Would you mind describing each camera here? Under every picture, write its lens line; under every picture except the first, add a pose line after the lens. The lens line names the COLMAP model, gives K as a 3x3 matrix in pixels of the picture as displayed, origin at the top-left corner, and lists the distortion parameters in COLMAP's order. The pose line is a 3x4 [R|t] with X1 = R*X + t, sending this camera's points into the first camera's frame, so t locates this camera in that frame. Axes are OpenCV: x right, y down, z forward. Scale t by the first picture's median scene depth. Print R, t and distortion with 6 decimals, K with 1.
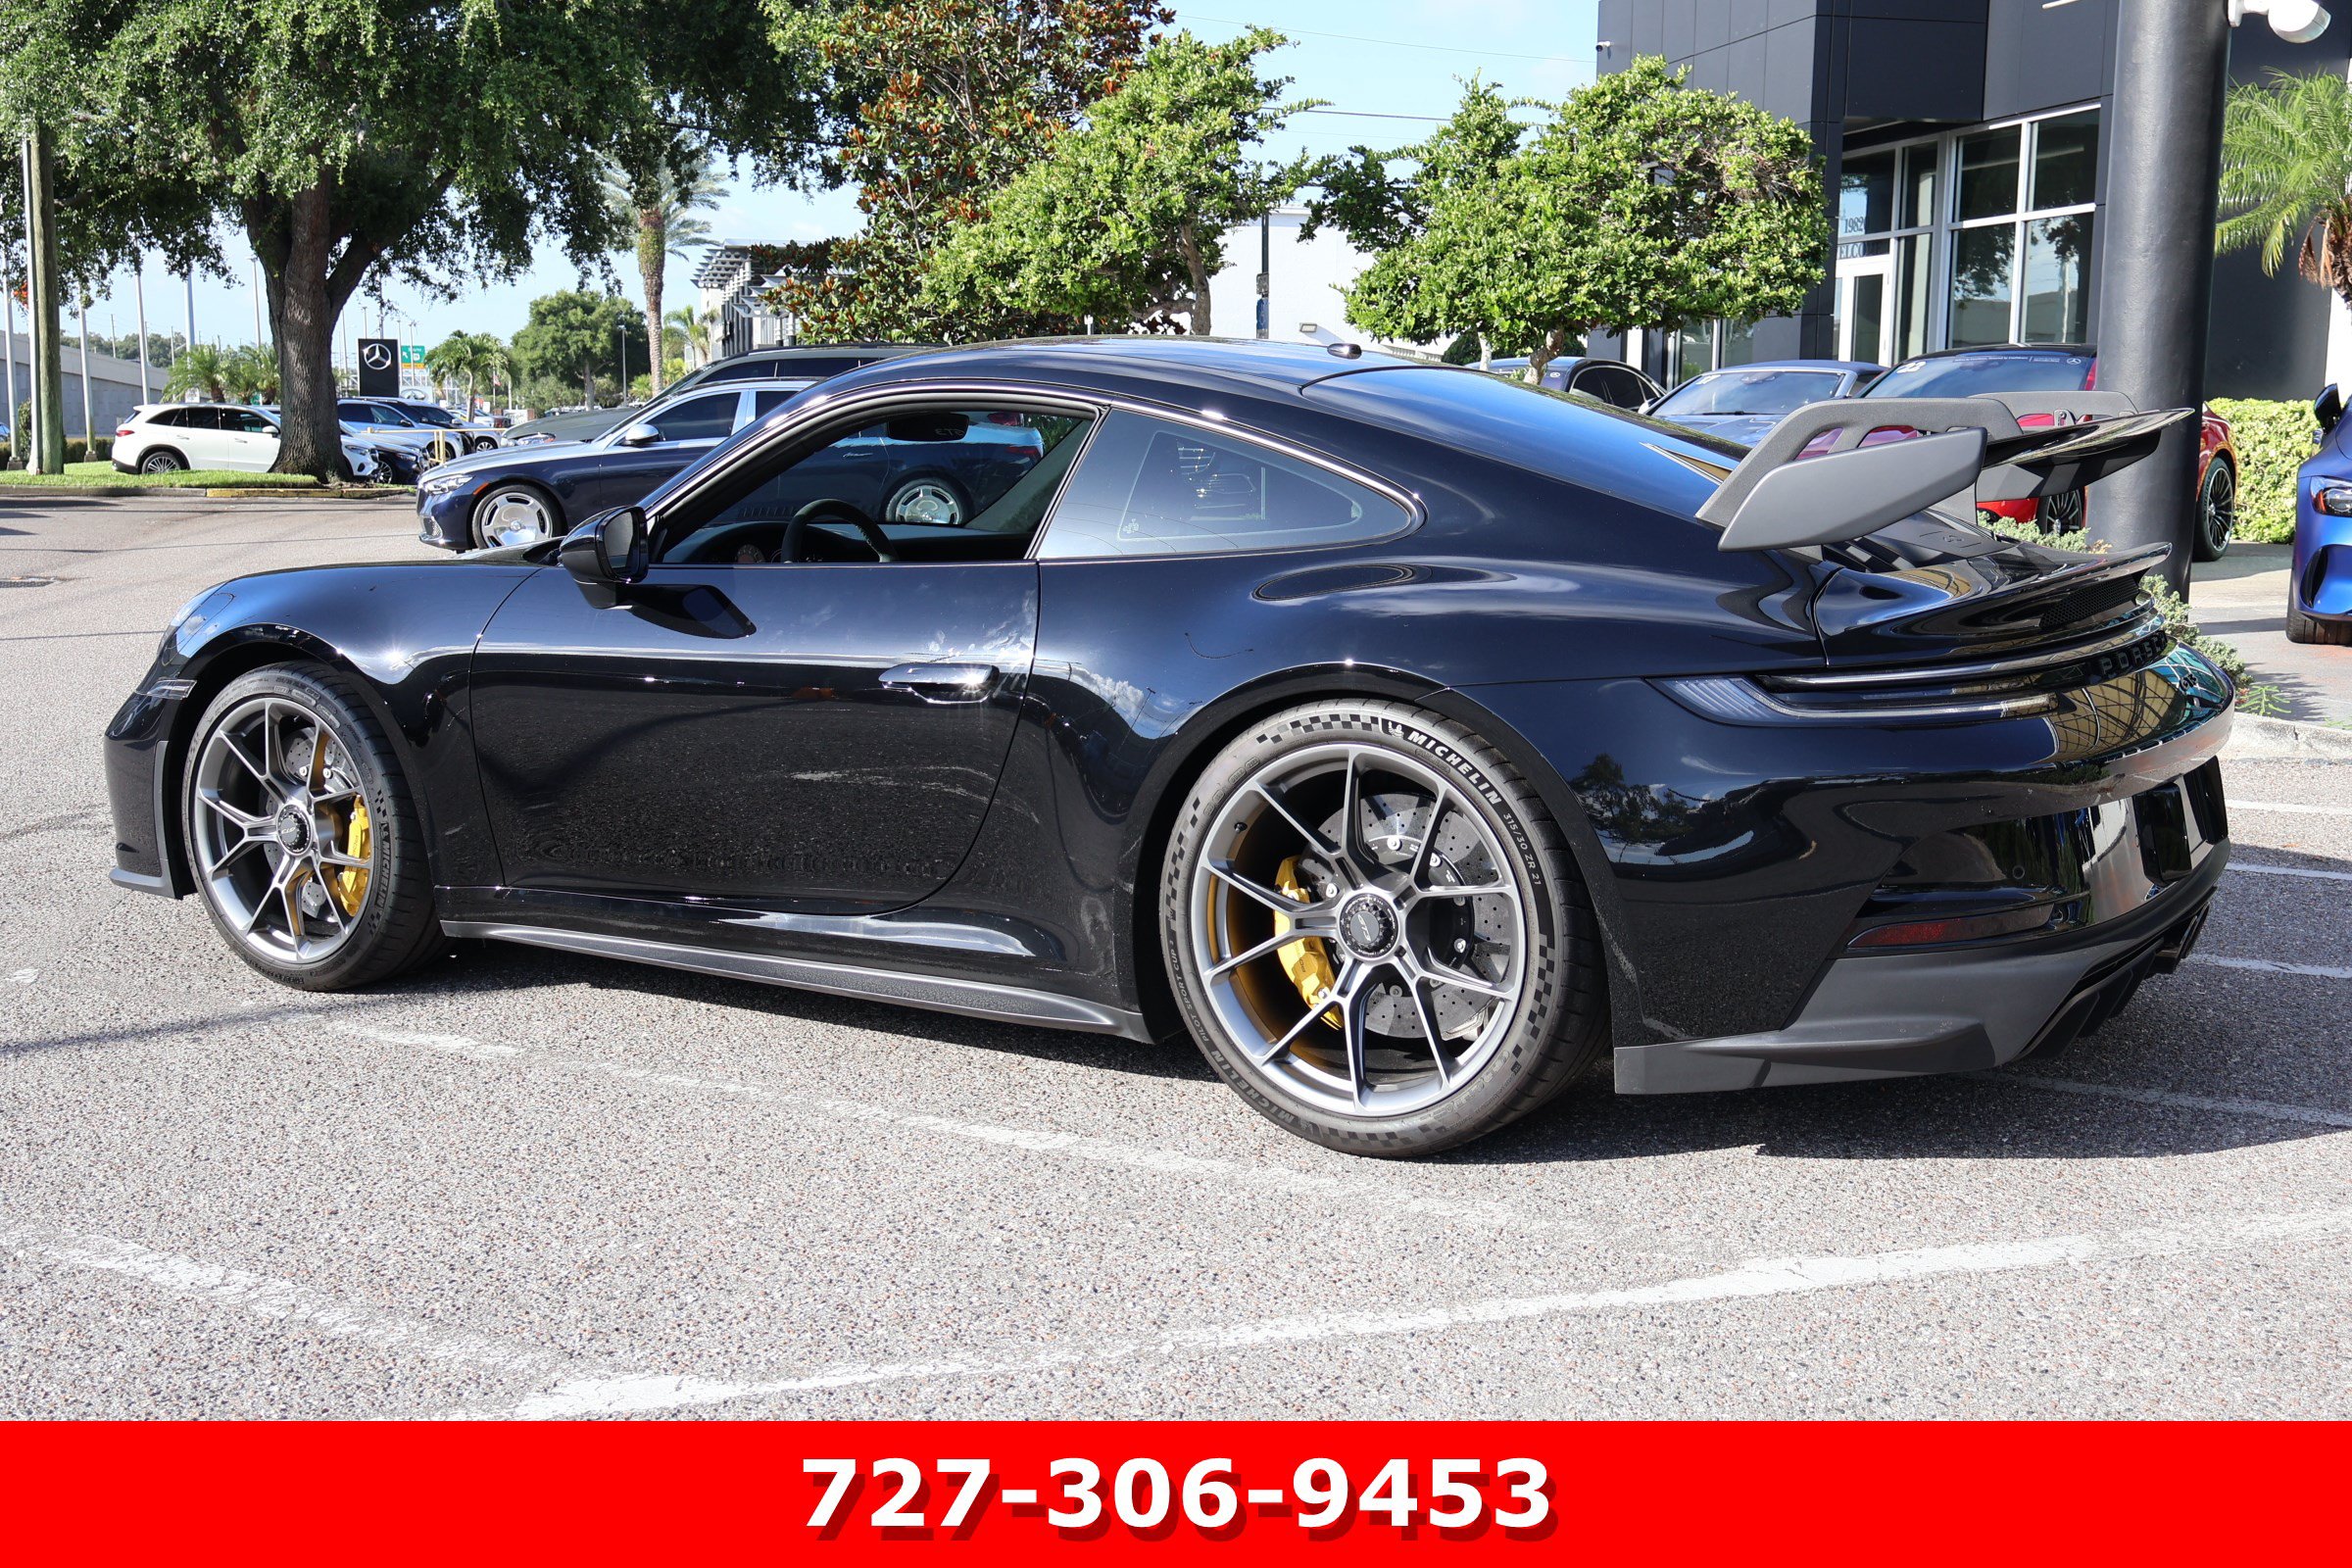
lens RADIAL K [[2540.3, 0, 1176.0], [0, 2540.3, 784.0], [0, 0, 1]] dist [0.010351, -0.005750]
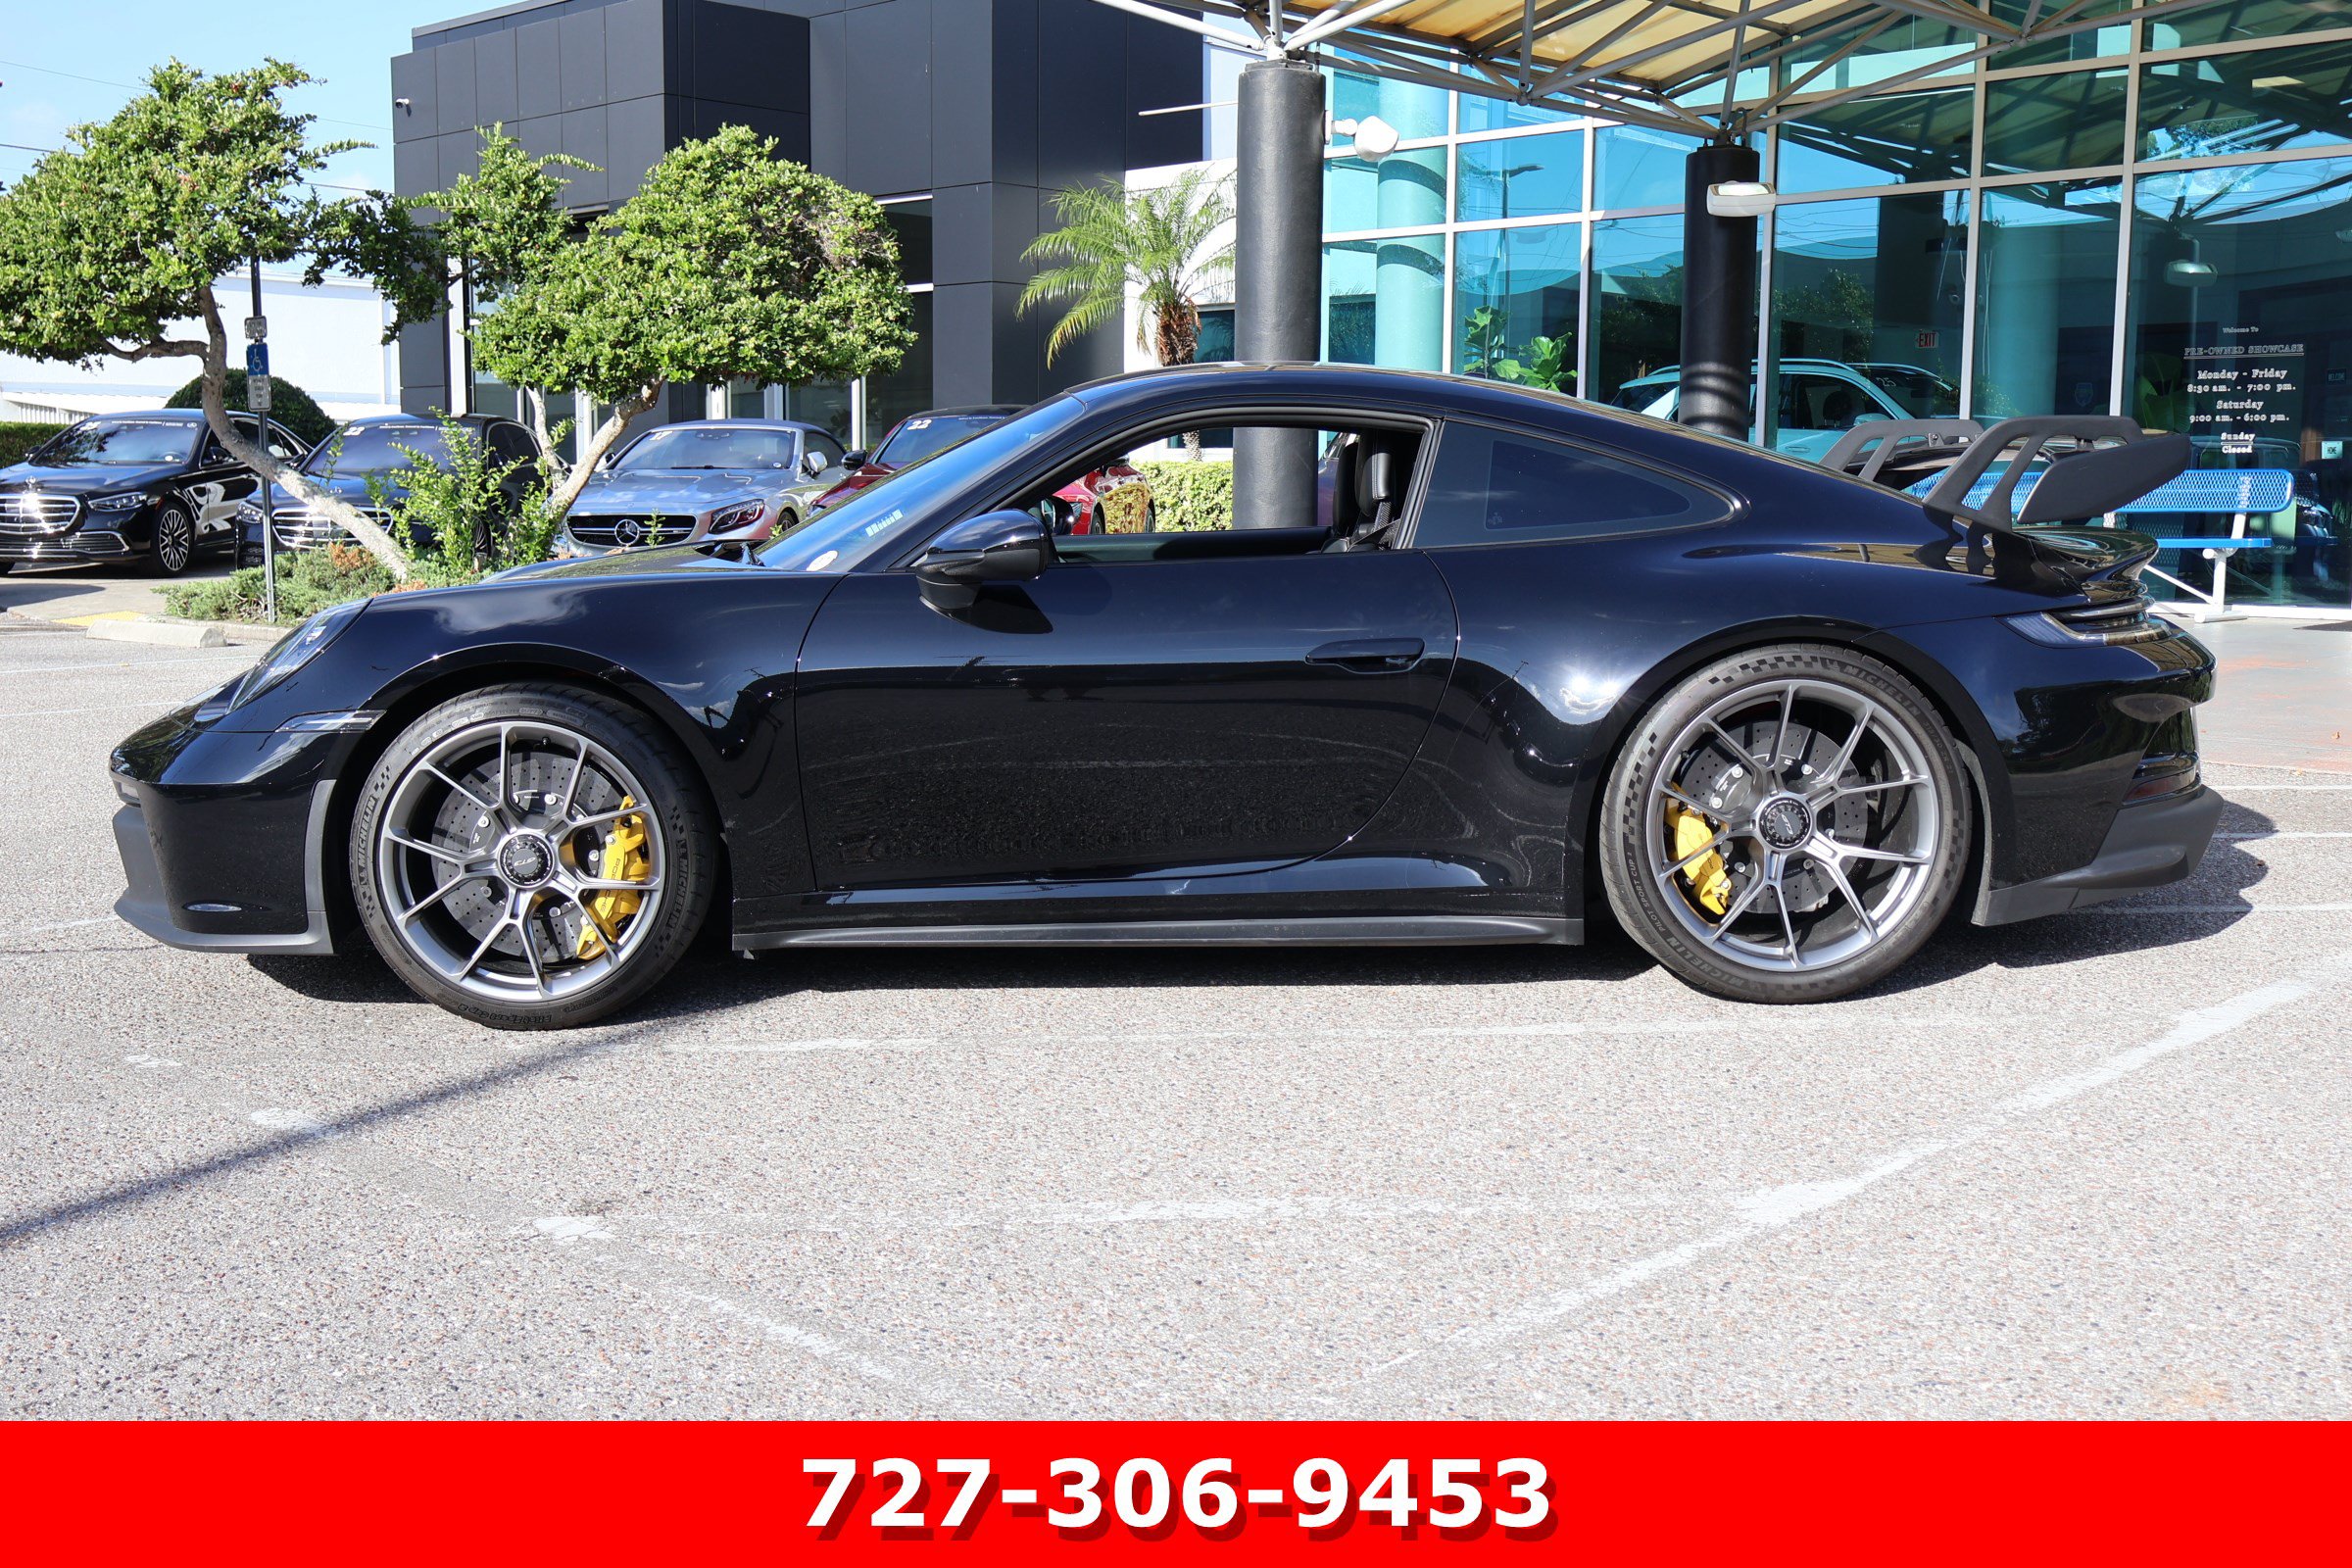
lens RADIAL K [[2540.3, 0, 1176.0], [0, 2540.3, 784.0], [0, 0, 1]] dist [0.010351, -0.005750]
pose [[0.829451, -0.064630, 0.554828, -0.289590], [0.080045, 0.996785, -0.003553, 0.005320], [-0.552814, 0.047358, 0.831958, 0.034793]]
